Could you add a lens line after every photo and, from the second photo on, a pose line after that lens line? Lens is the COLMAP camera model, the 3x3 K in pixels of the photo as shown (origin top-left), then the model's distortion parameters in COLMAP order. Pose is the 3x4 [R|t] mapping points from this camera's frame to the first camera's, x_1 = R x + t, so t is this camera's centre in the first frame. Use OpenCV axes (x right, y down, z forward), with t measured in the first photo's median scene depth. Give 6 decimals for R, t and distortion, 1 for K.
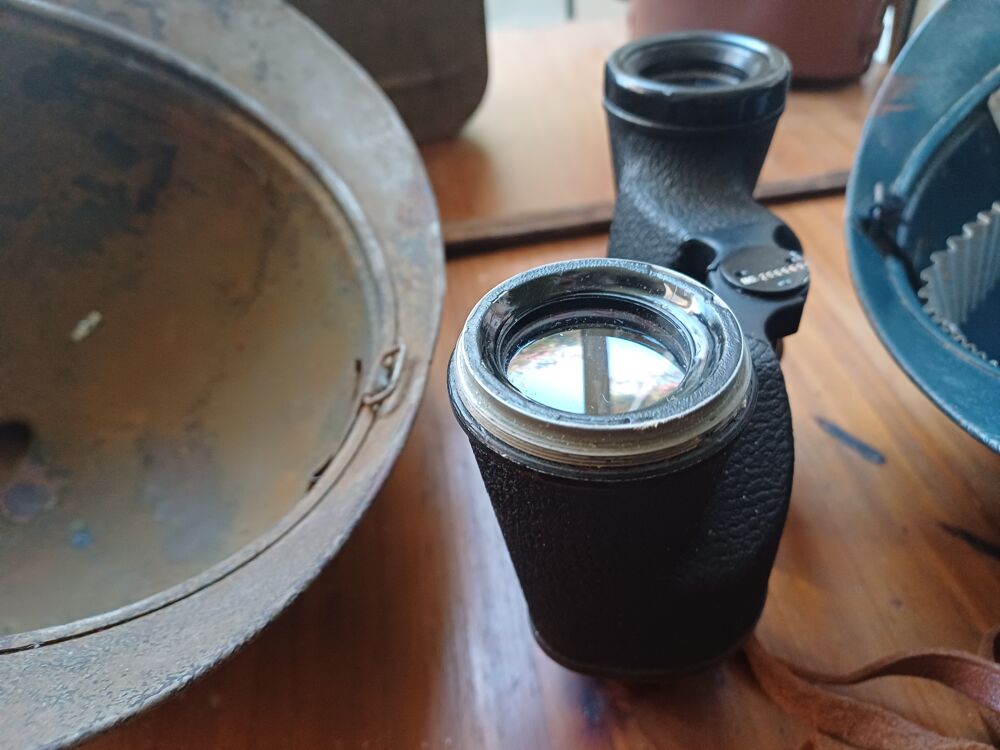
lens RADIAL K [[730.5, 0, 492.6], [0, 730.5, 375.2], [0, 0, 1]] dist [0.006987, -0.038387]
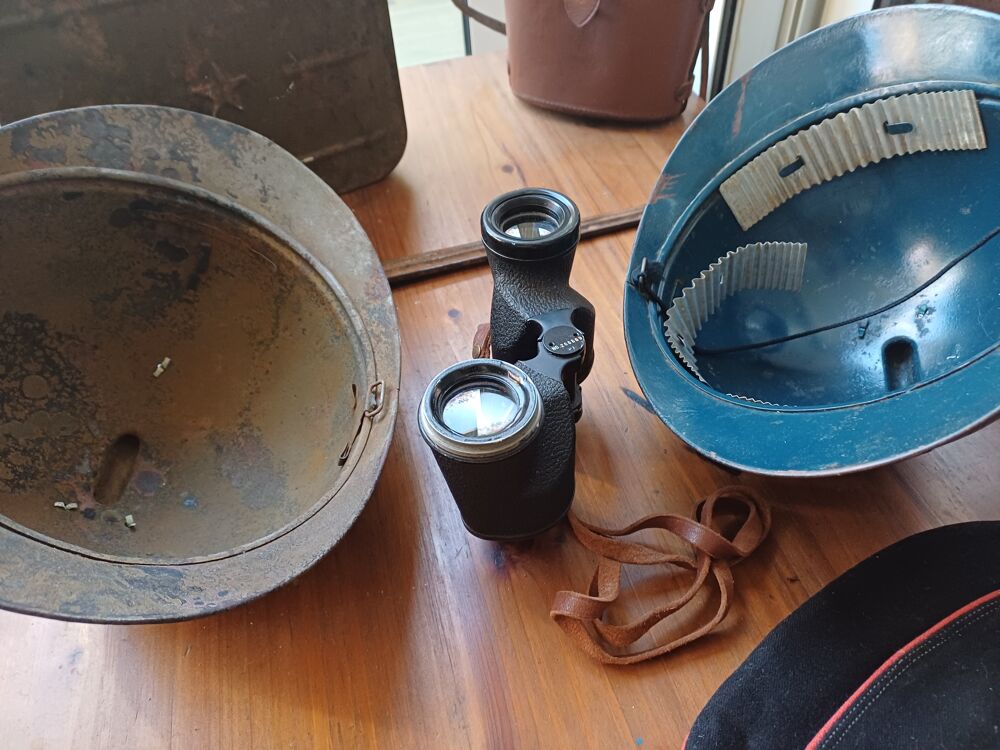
lens RADIAL K [[717.1, 0, 500.0], [0, 717.1, 375.0], [0, 0, 1]] dist [0.040189, -0.064000]
pose [[0.991116, -0.081844, 0.104838, -0.016632], [0.069526, 0.990790, 0.116198, -0.216889], [-0.113383, -0.107877, 0.987678, -0.714685]]
